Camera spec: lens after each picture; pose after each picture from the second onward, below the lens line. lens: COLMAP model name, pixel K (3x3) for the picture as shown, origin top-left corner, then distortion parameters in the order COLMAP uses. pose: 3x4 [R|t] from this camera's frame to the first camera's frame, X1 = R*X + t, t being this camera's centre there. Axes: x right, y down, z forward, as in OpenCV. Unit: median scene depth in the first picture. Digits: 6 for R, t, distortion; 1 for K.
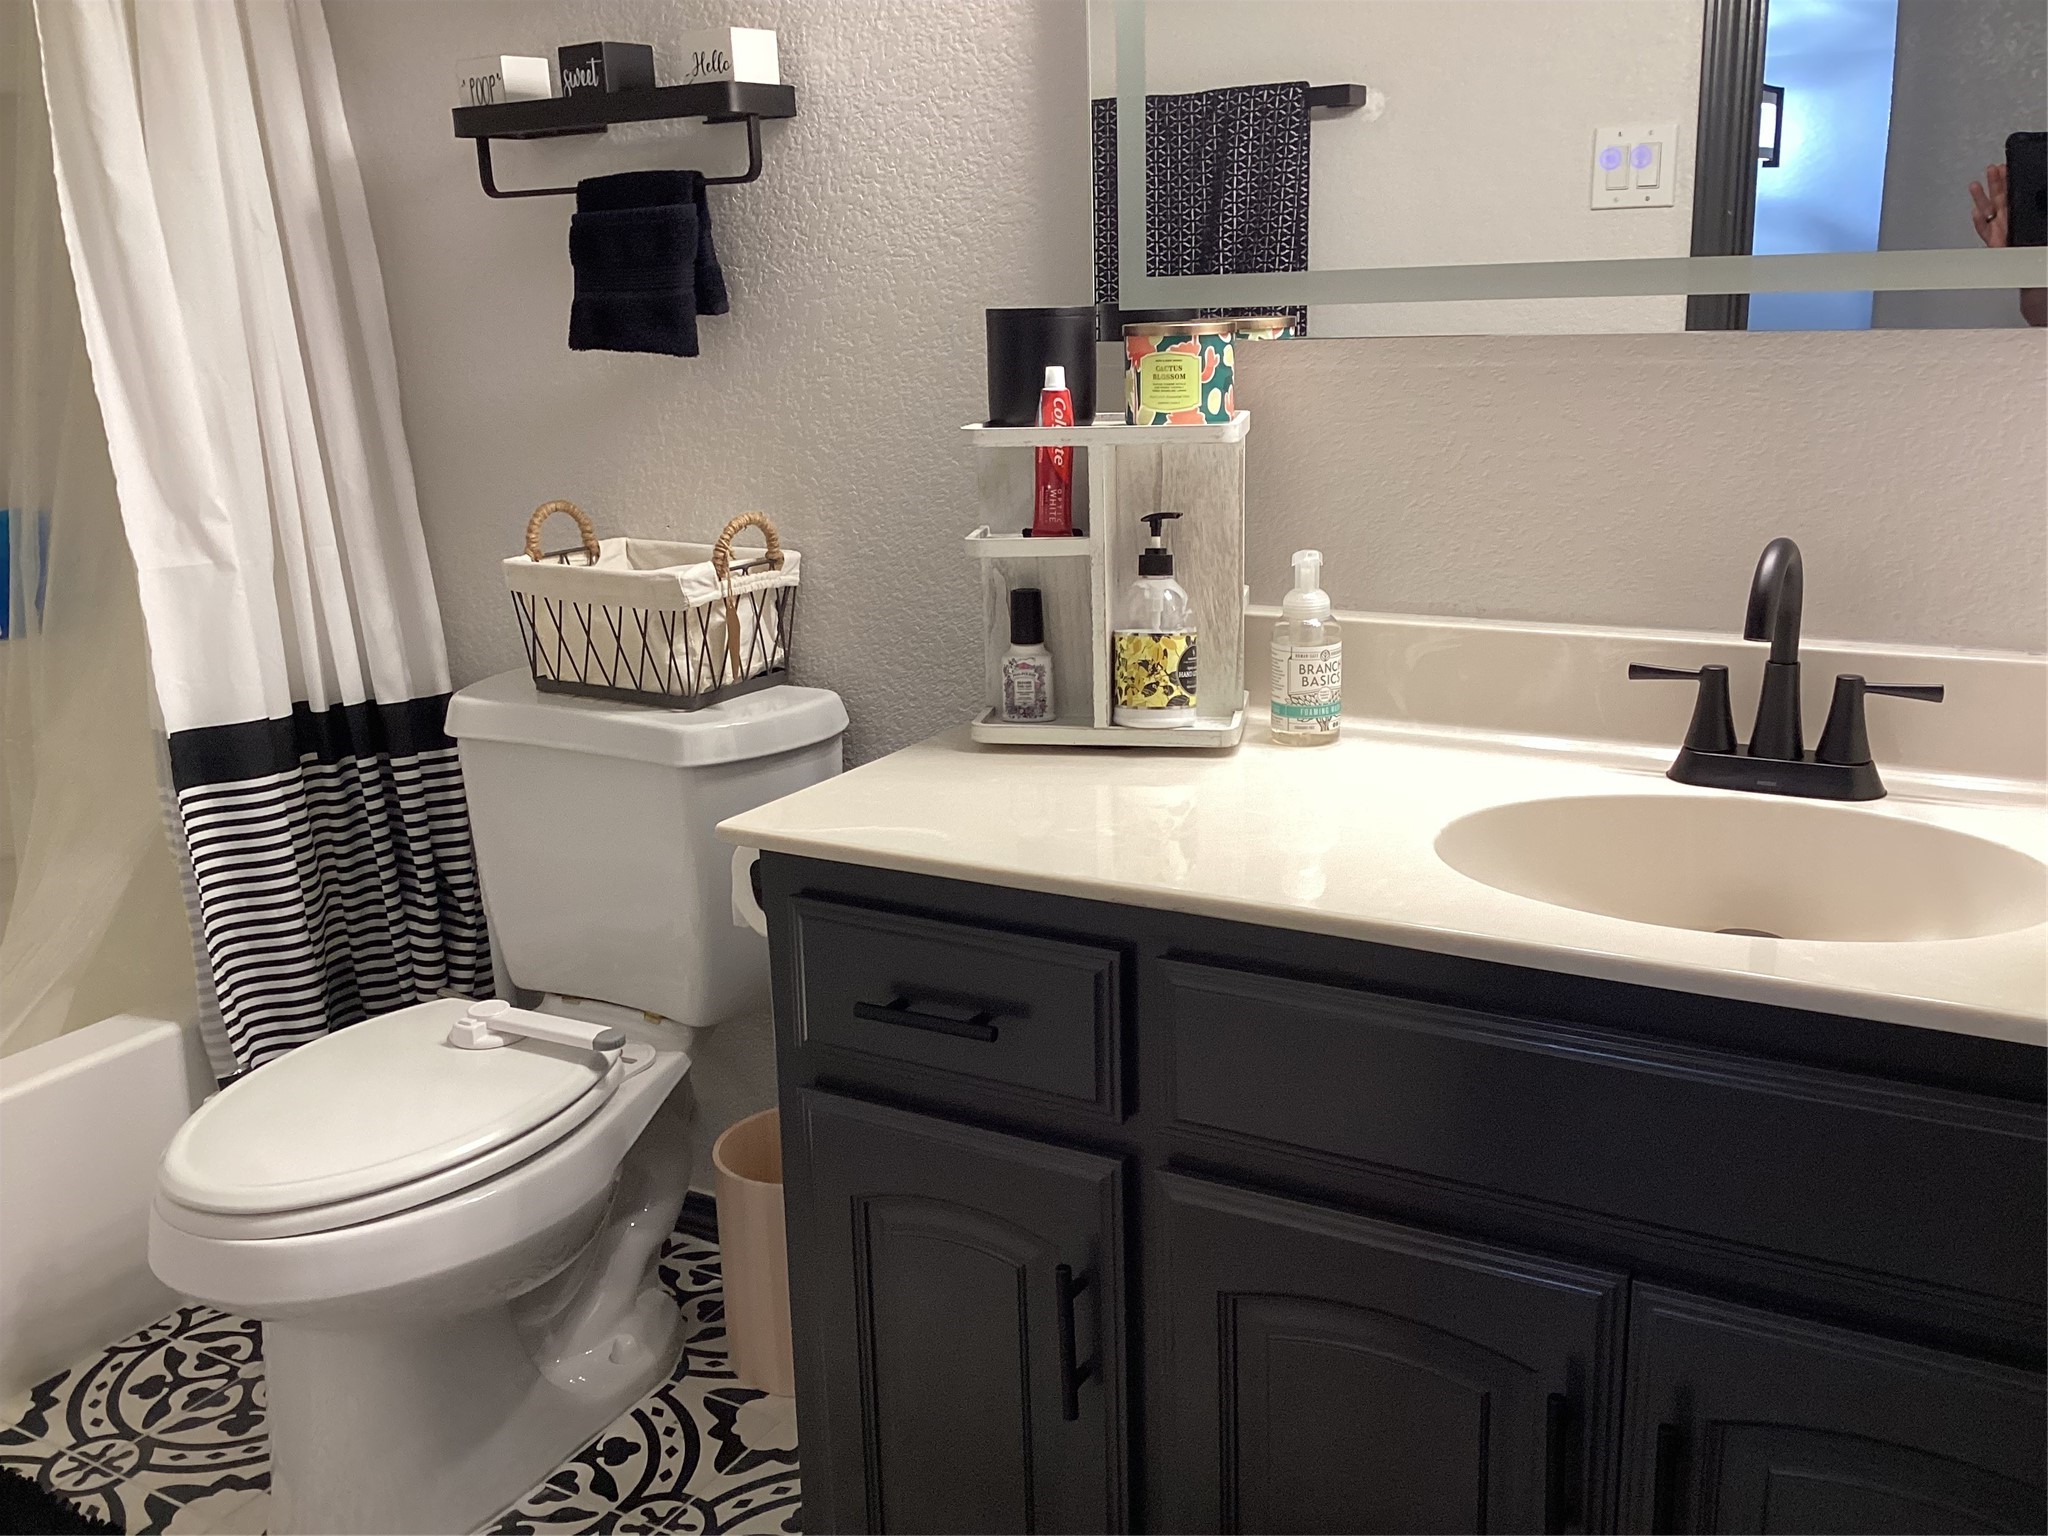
lens RADIAL K [[1844.6, 0, 1024.0], [0, 1844.6, 768.0], [0, 0, 1]] dist [0.056024, -0.109645]
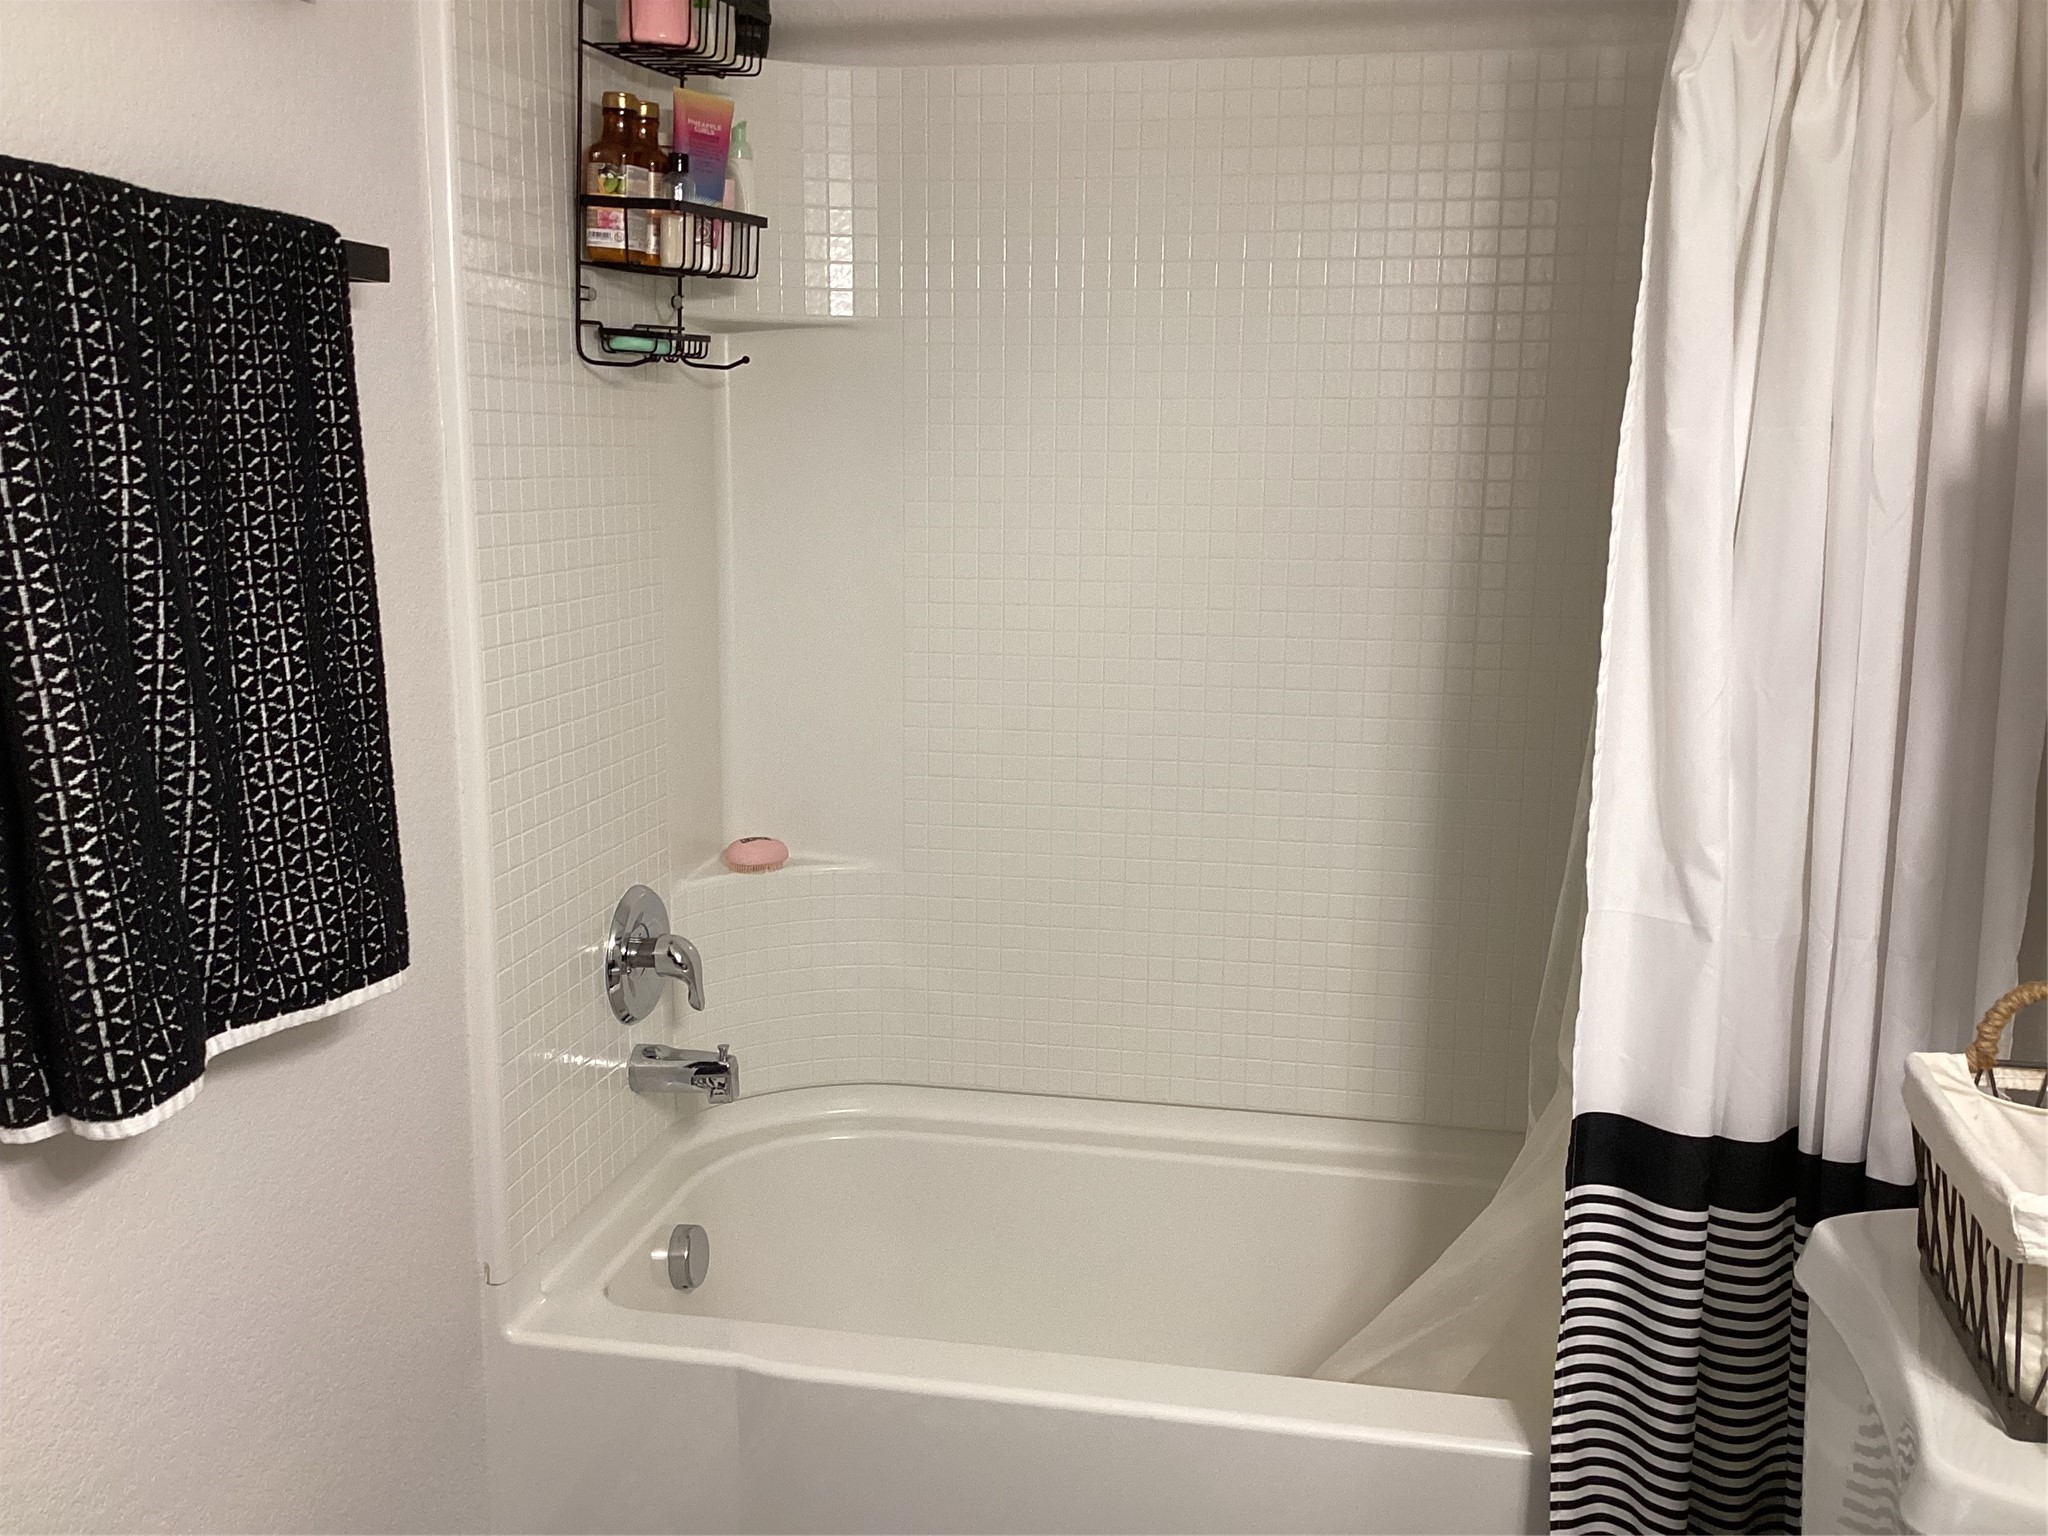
lens RADIAL K [[1844.6, 0, 1024.0], [0, 1844.6, 768.0], [0, 0, 1]] dist [0.056024, -0.109645]
pose [[0.295589, 0.189324, -0.936367, 0.189641], [-0.240822, 0.963278, 0.118743, -0.197884], [0.924463, 0.190398, 0.330328, 0.477292]]
